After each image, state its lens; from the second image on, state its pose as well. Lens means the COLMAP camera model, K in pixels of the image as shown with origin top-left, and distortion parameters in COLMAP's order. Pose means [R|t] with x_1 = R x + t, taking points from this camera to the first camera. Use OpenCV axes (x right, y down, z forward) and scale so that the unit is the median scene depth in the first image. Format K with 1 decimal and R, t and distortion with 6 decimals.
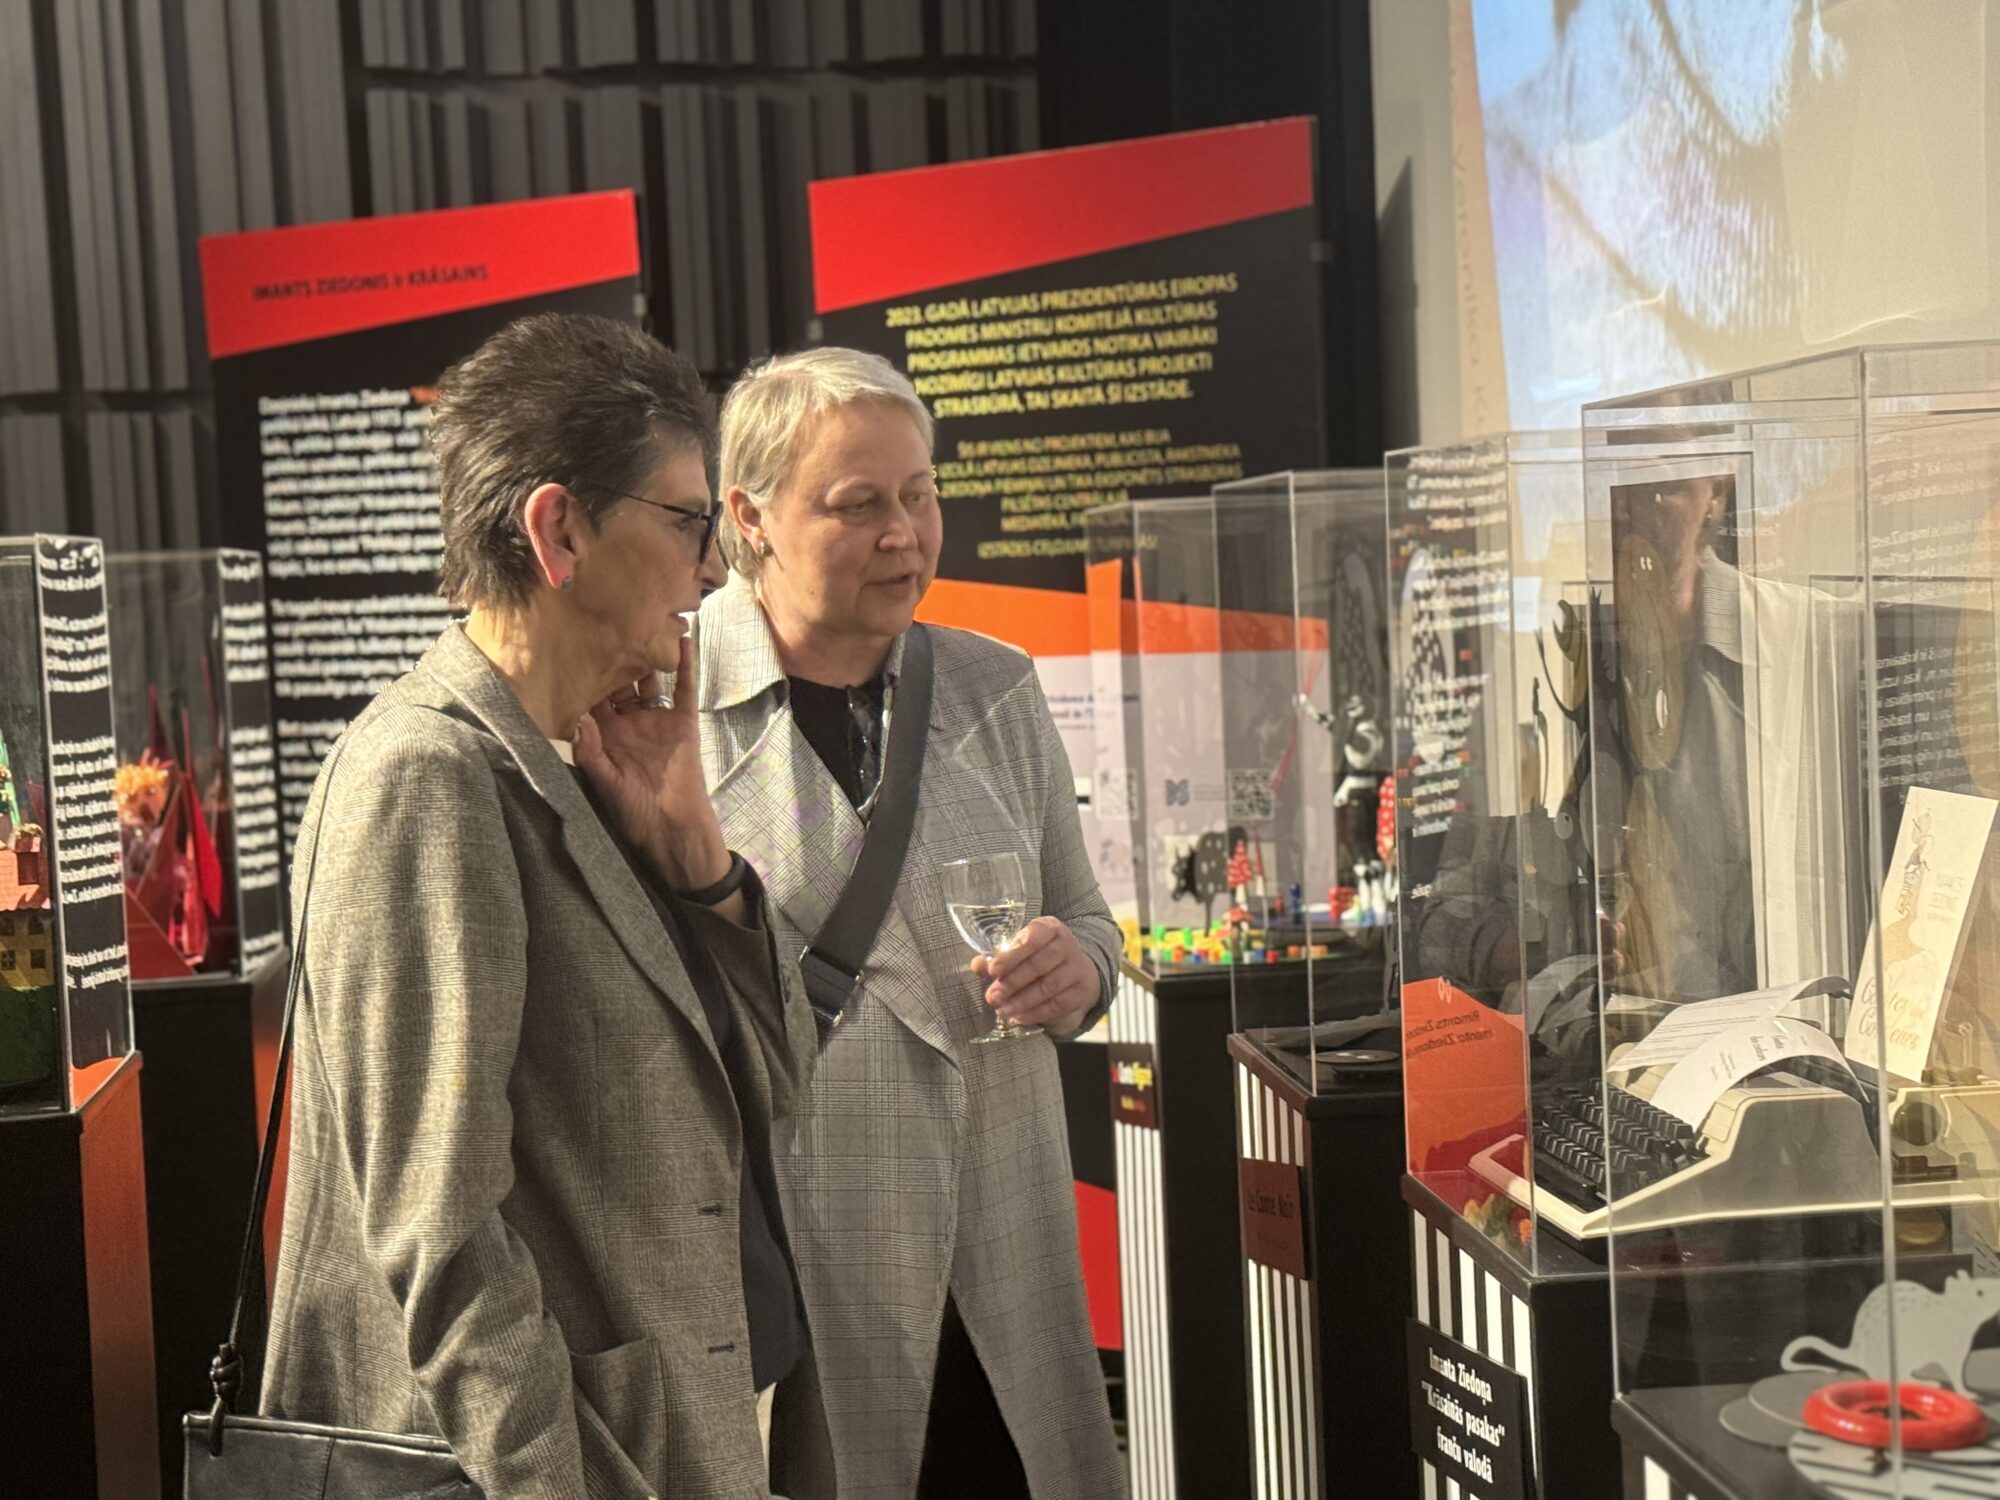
lens RADIAL K [[3179.7, 0, 990.3], [0, 3179.7, 752.1], [0, 0, 1]] dist [0.179242, 0.000000]
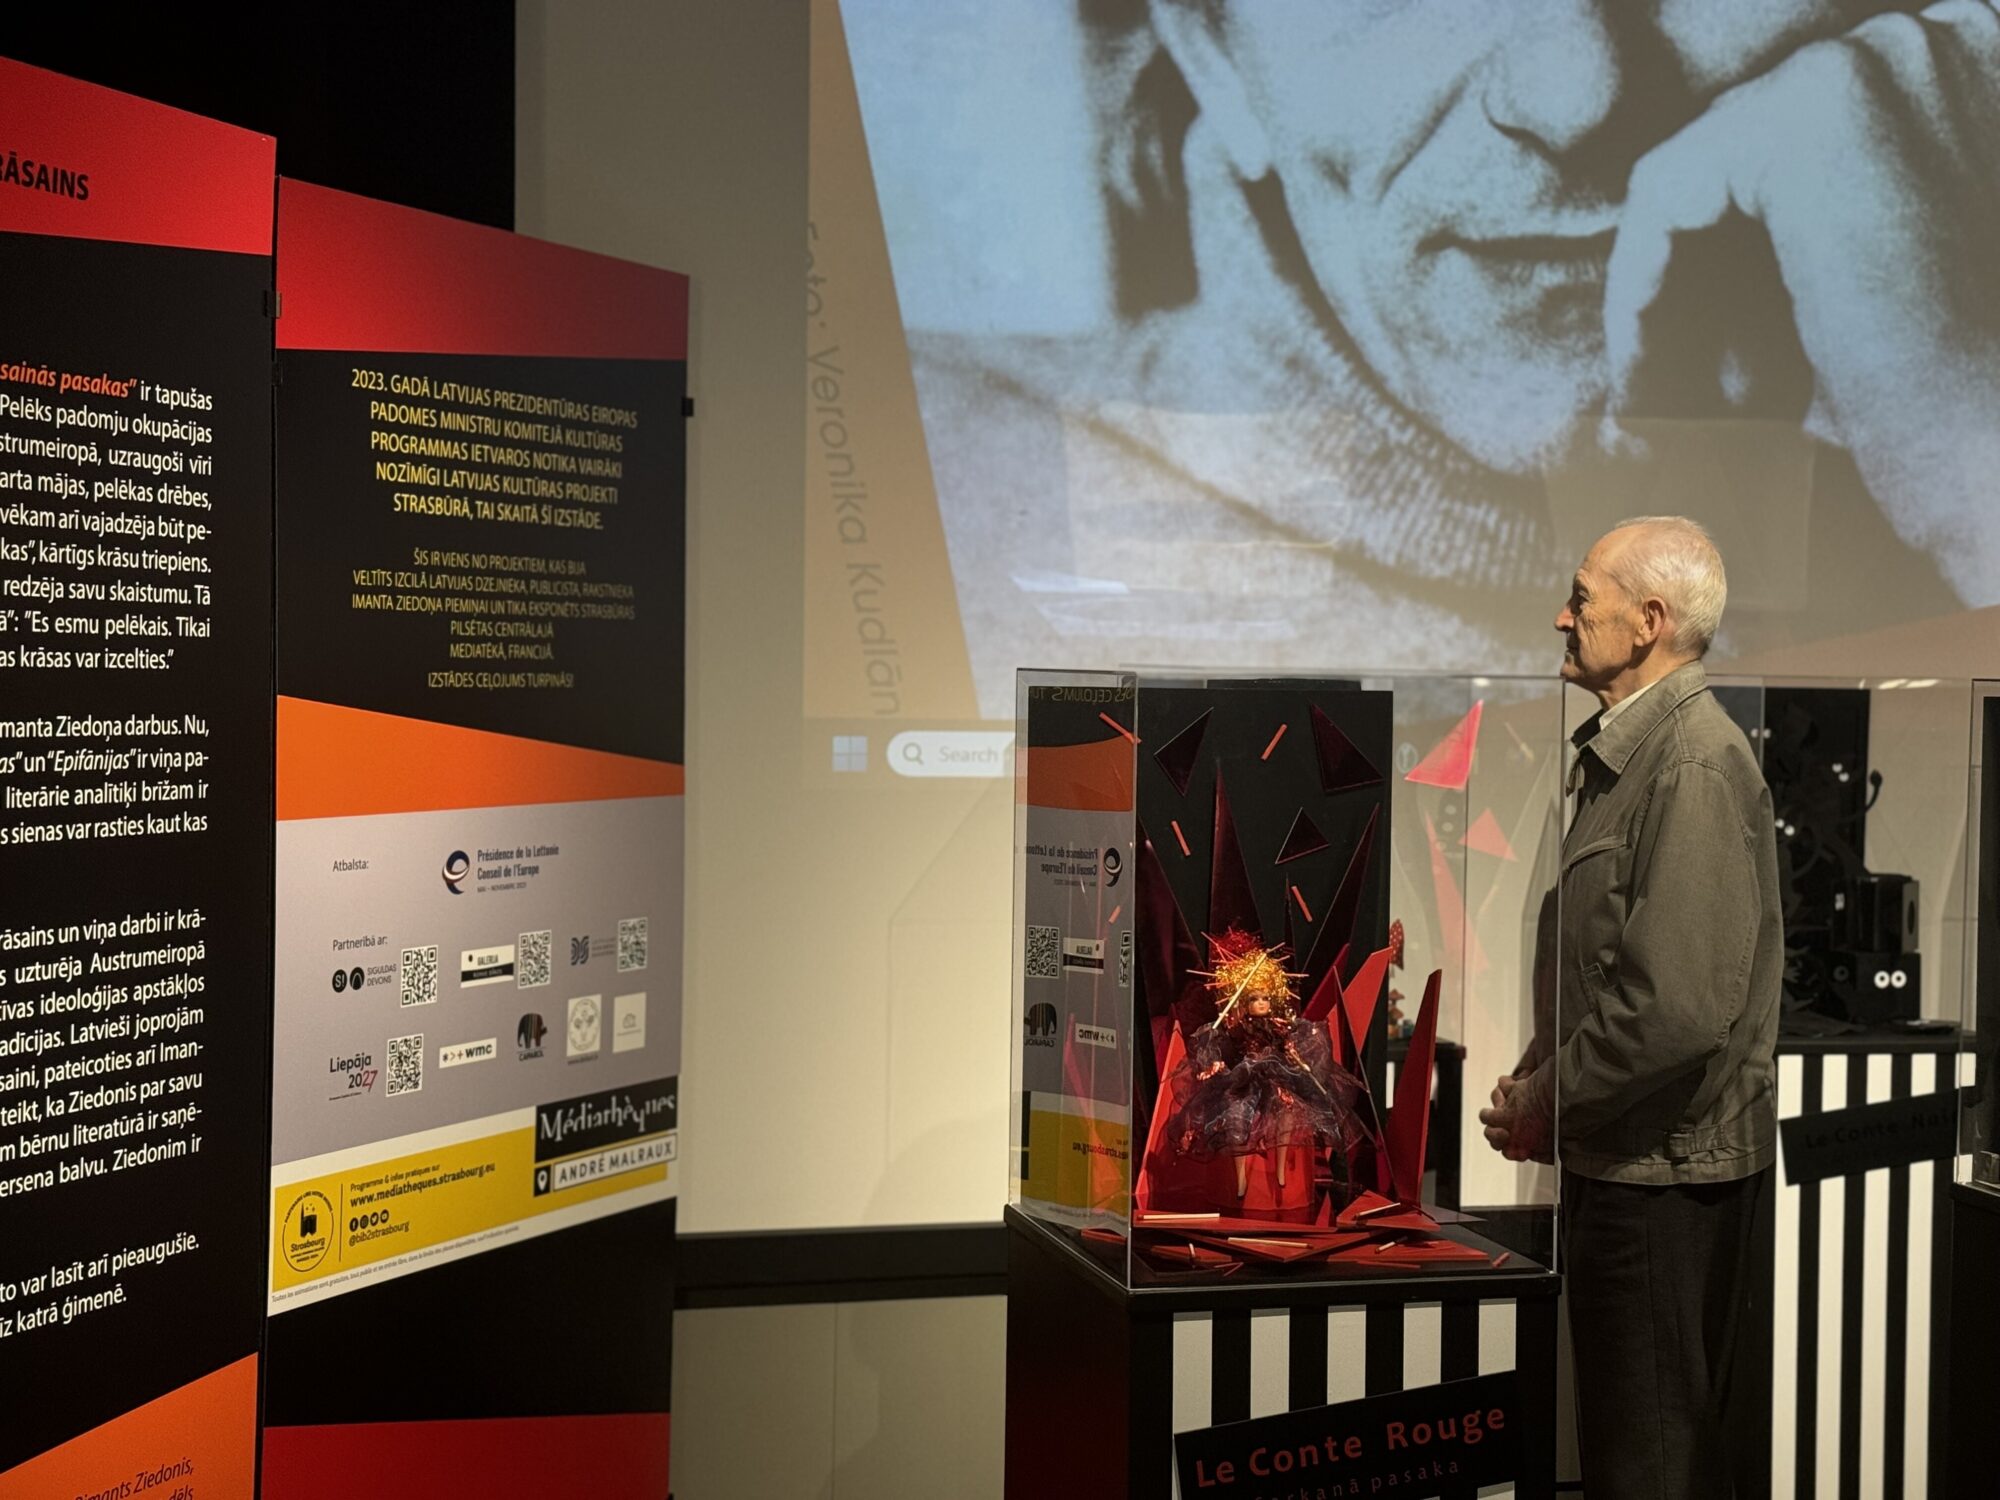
lens RADIAL K [[2889.5, 0, 1015.5], [0, 2889.5, 740.0], [0, 0, 1]] dist [0.124822, 0.000000]
pose [[-0.132606, 0.016309, 0.991035, -0.774203], [0.044688, 0.998946, -0.010459, -0.033253], [-0.990161, 0.042901, -0.133195, 0.955990]]
